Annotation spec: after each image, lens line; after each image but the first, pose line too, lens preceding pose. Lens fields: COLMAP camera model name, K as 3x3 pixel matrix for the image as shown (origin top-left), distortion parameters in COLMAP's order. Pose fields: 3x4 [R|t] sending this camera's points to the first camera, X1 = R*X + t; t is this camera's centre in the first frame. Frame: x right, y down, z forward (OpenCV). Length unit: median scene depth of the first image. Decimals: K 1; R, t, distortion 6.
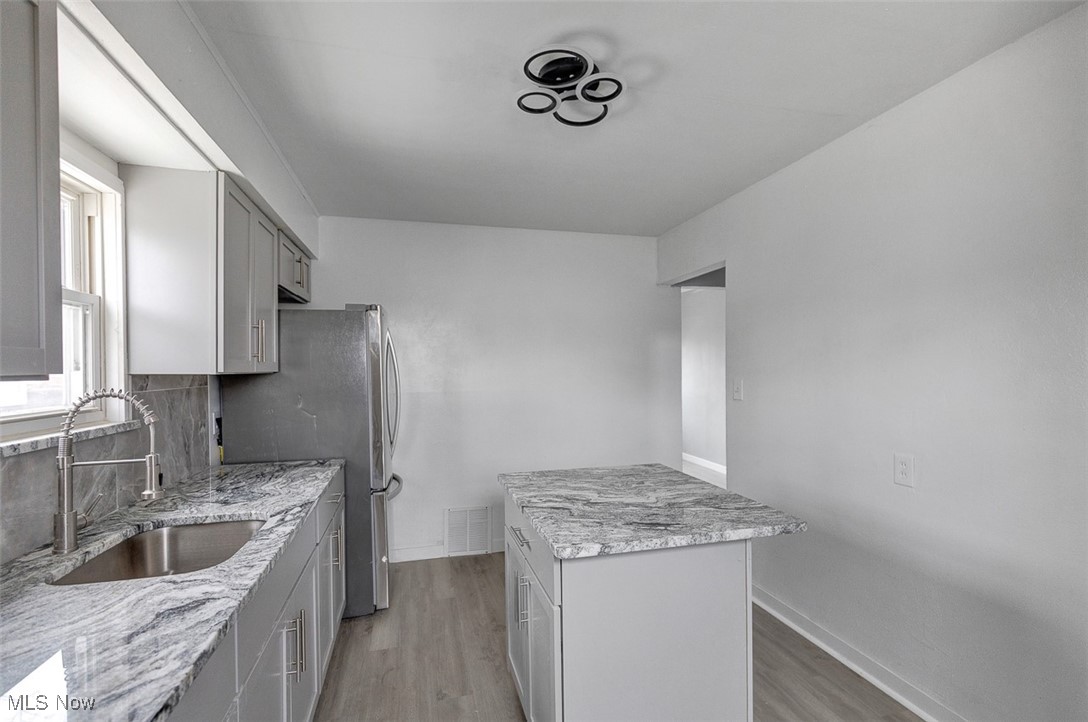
lens RADIAL K [[493.3, 0, 538.3], [0, 493.3, 366.0], [0, 0, 1]] dist [0.009137, -0.000797]
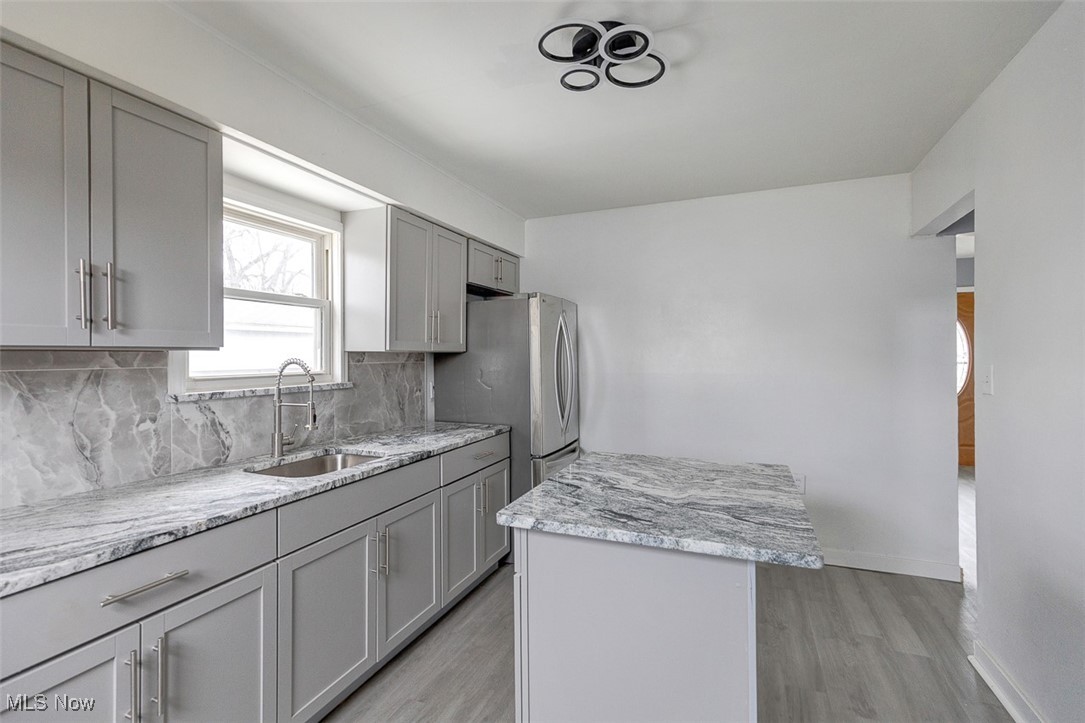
lens RADIAL K [[492.0, 0, 534.5], [0, 492.0, 356.7], [0, 0, 1]] dist [0.009137, -0.000797]
pose [[0.799620, 0.006682, -0.600469, 0.581676], [-0.000888, 0.999950, 0.009945, 0.019852], [0.600505, -0.007420, 0.799587, 0.169713]]
